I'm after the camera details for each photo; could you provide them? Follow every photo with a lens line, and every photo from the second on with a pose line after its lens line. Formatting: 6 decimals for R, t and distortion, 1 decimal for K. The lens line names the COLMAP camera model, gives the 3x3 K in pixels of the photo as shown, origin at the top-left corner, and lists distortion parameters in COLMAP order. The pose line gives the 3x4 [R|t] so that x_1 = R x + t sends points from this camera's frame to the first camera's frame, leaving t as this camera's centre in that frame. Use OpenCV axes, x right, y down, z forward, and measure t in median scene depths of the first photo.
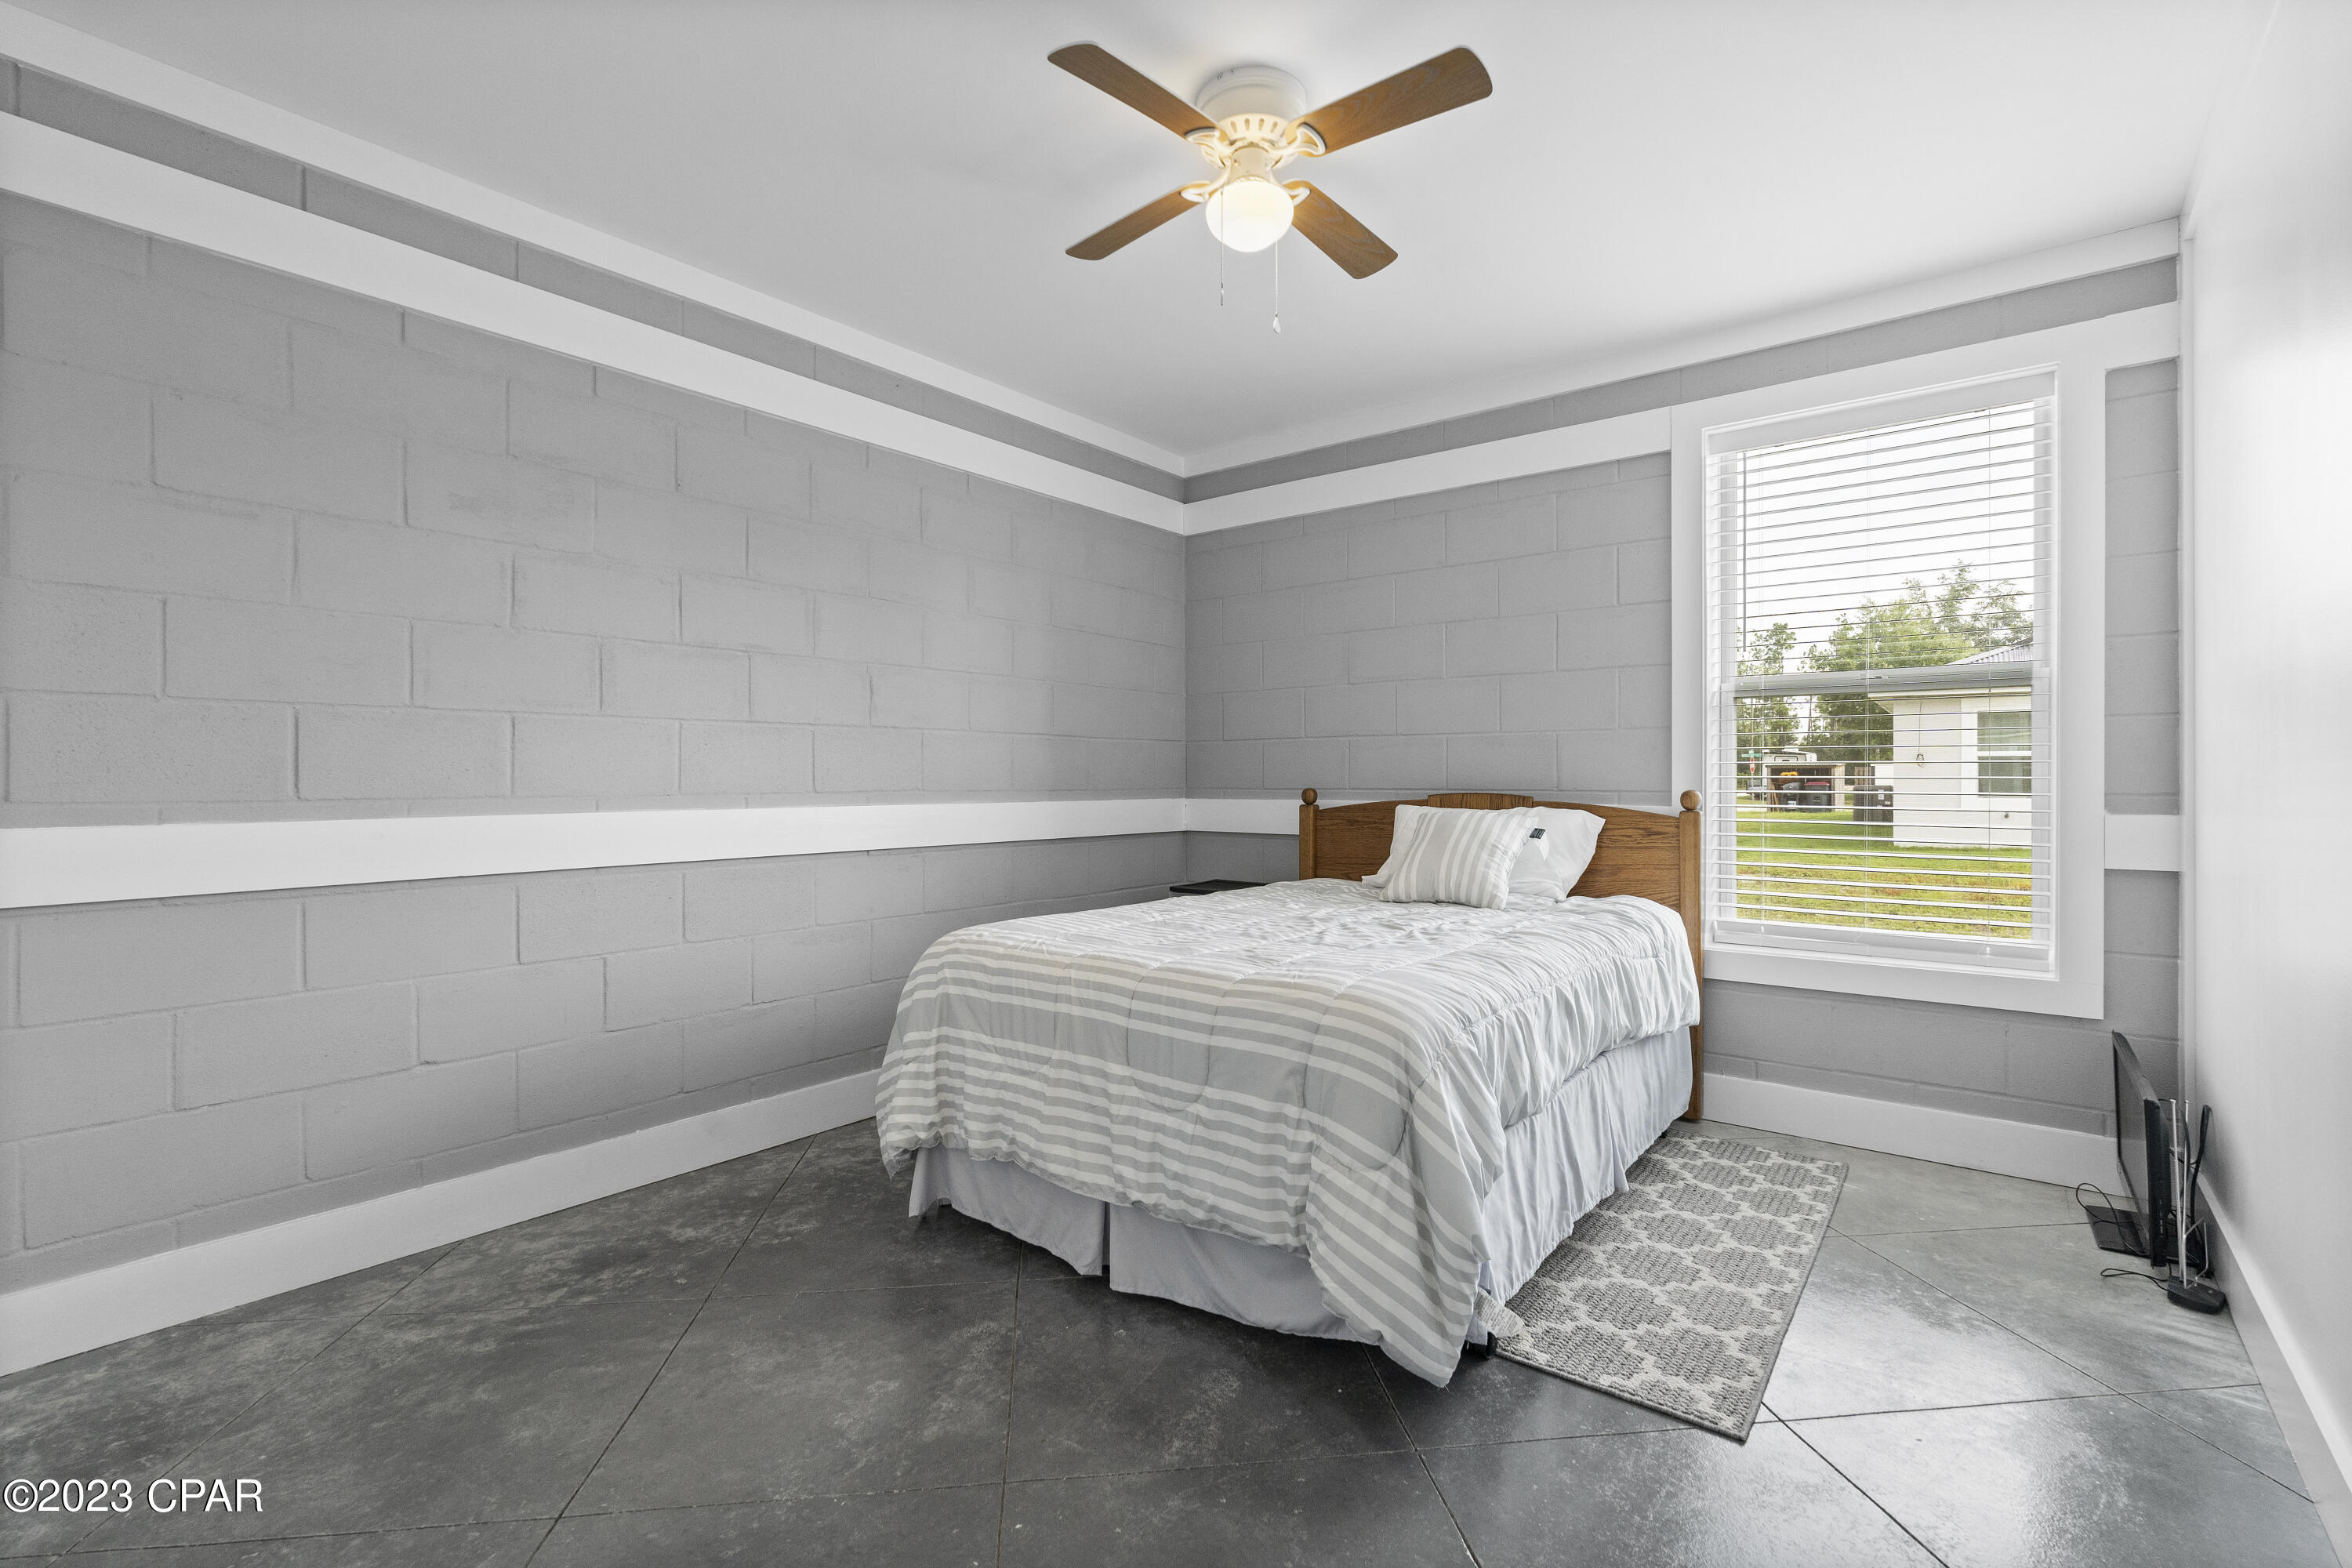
lens RADIAL K [[1041.4, 0, 1182.4], [0, 1041.4, 785.2], [0, 0, 1]] dist [-0.002655, 0.000088]
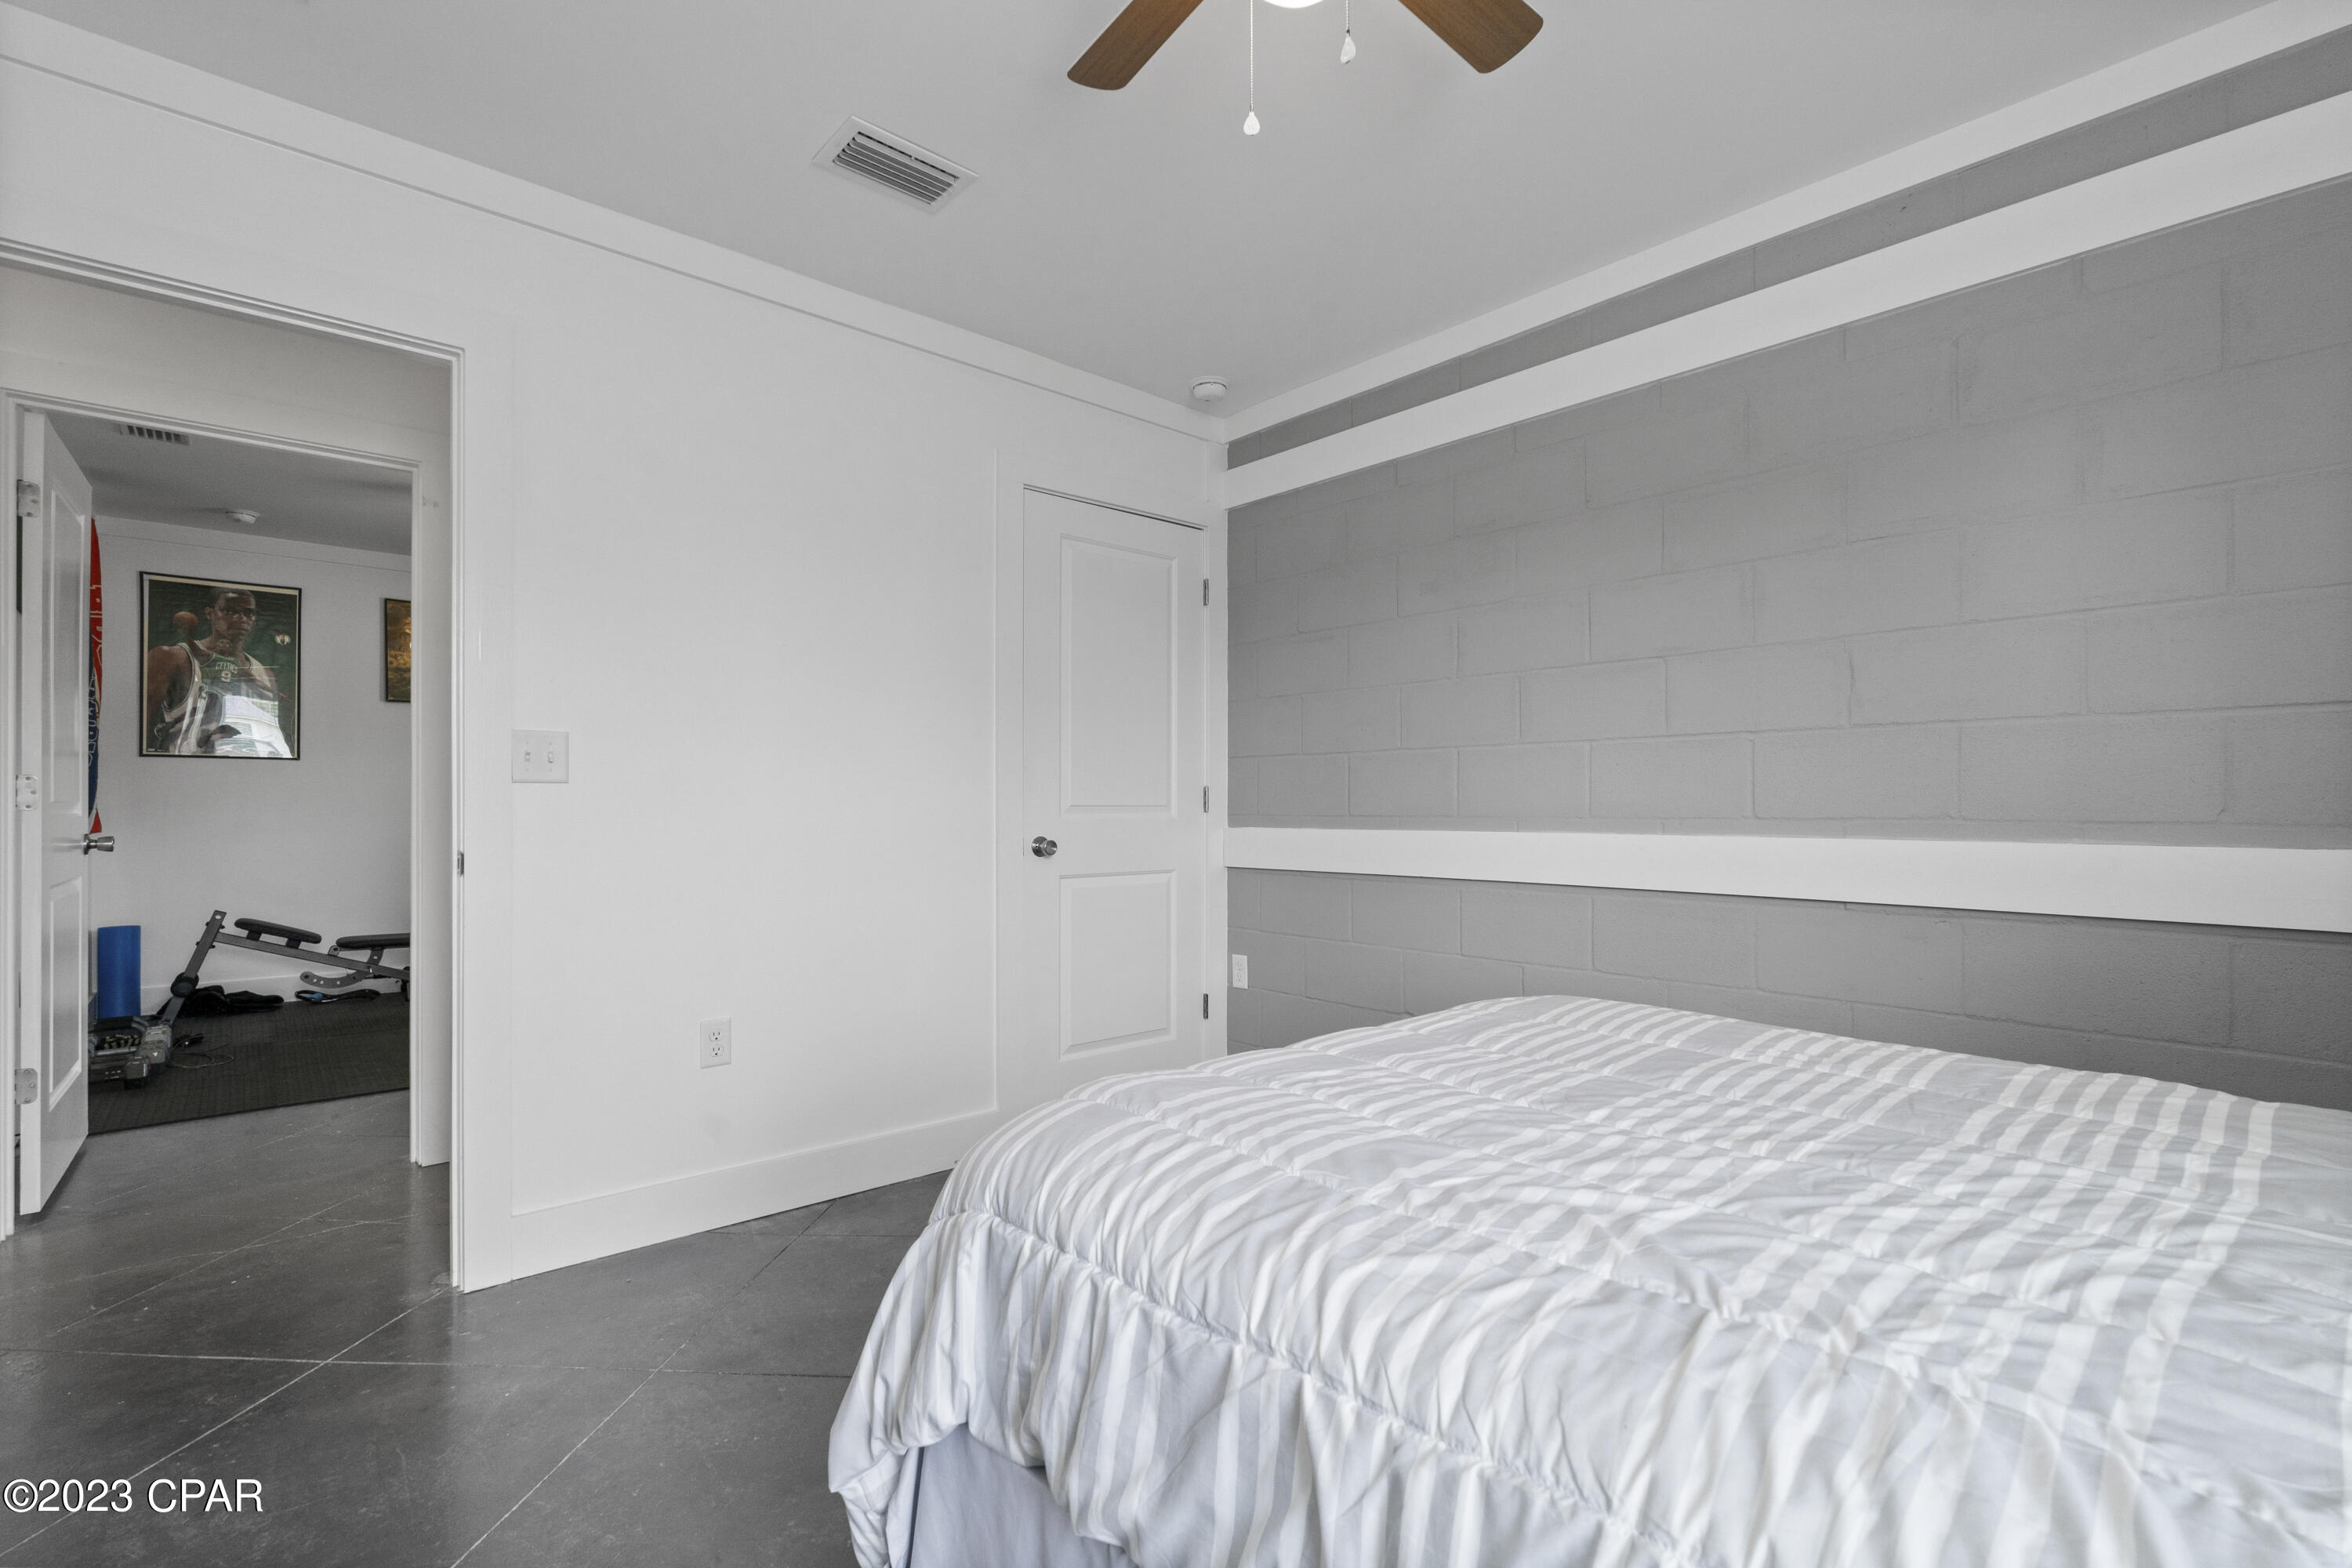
lens RADIAL K [[1041.4, 0, 1182.4], [0, 1041.4, 785.2], [0, 0, 1]] dist [-0.002655, 0.000088]
pose [[-0.159907, -0.017416, -0.986978, 0.480129], [-0.005912, 0.999843, -0.016686, -0.002852], [0.987114, 0.003167, -0.159985, 0.702528]]
